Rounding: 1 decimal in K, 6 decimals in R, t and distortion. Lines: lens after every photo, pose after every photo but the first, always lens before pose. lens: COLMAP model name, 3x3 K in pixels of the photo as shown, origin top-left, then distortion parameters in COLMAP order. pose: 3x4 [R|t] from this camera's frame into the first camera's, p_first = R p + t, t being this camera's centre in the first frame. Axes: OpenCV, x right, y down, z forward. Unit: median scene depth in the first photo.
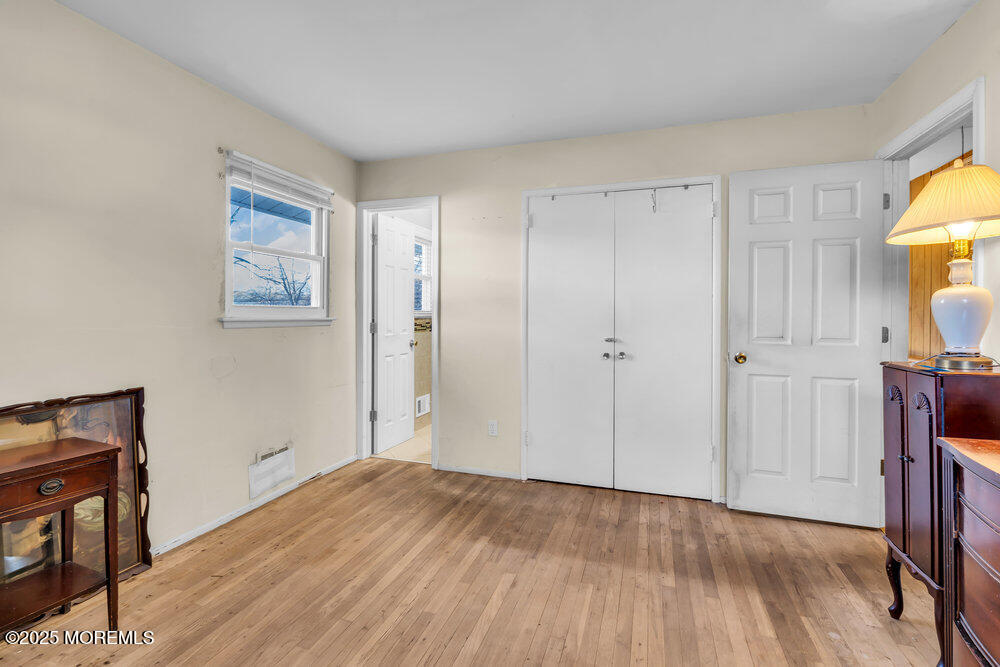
lens RADIAL K [[467.4, 0, 498.2], [0, 467.4, 313.5], [0, 0, 1]] dist [0.000465, 0.000364]
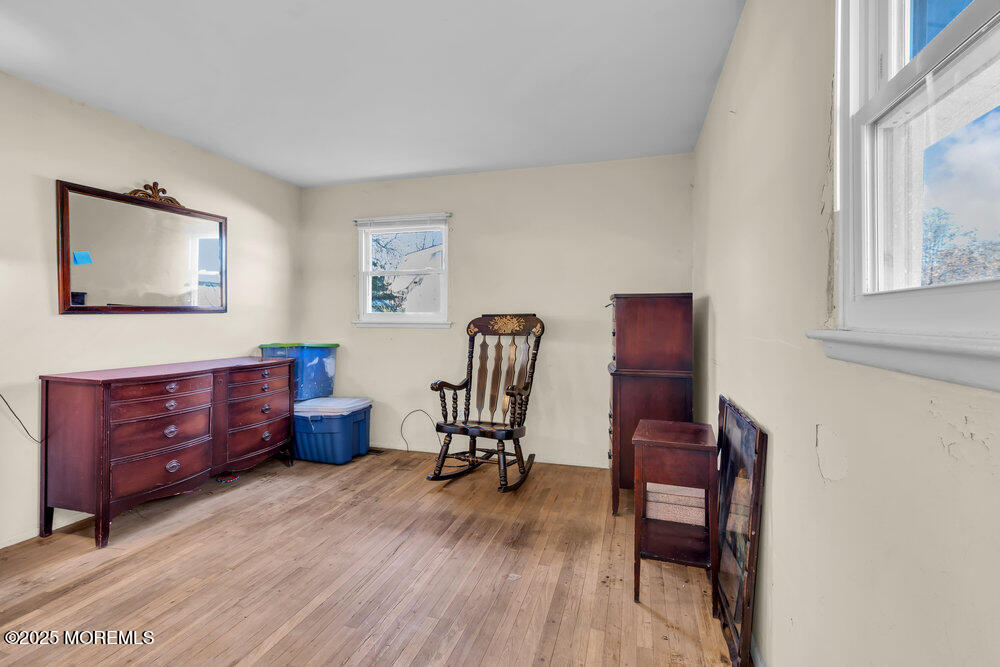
lens RADIAL K [[466.1, 0, 498.4], [0, 466.1, 329.6], [0, 0, 1]] dist [0.000870, 0.001237]
pose [[-0.999704, -0.009403, -0.022452, -0.302007], [-0.009804, 0.999793, 0.017824, 0.004520], [0.022279, 0.018039, -0.999589, 1.392705]]
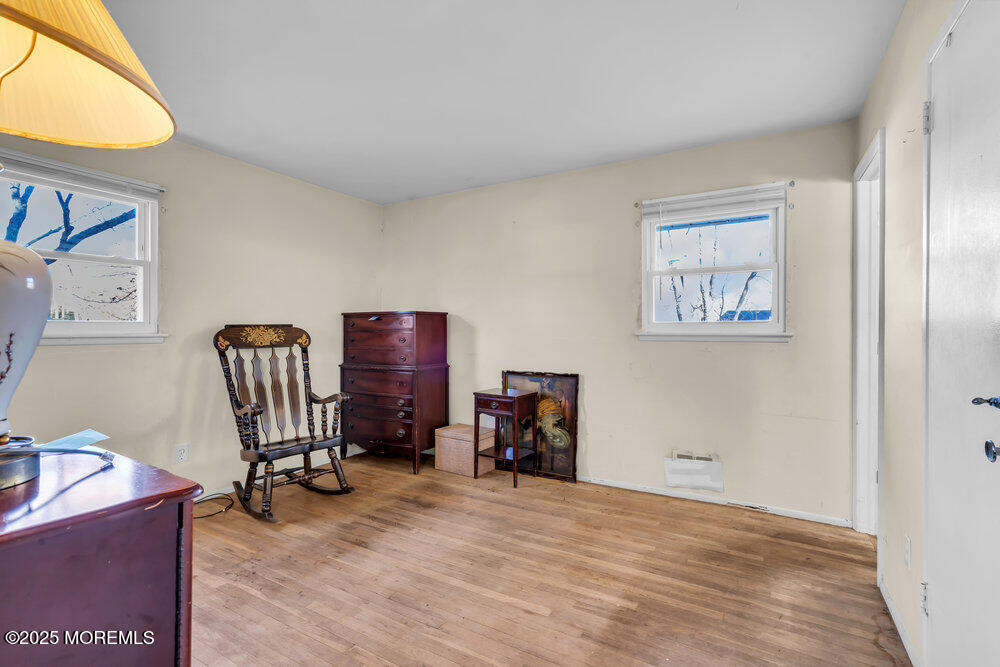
lens RADIAL K [[466.1, 0, 498.4], [0, 466.1, 329.6], [0, 0, 1]] dist [0.000870, 0.001237]
pose [[-0.211373, -0.005158, -0.977392, 0.767625], [0.004614, 0.999970, -0.006275, 0.007596], [0.977395, -0.005836, -0.211343, 0.896507]]
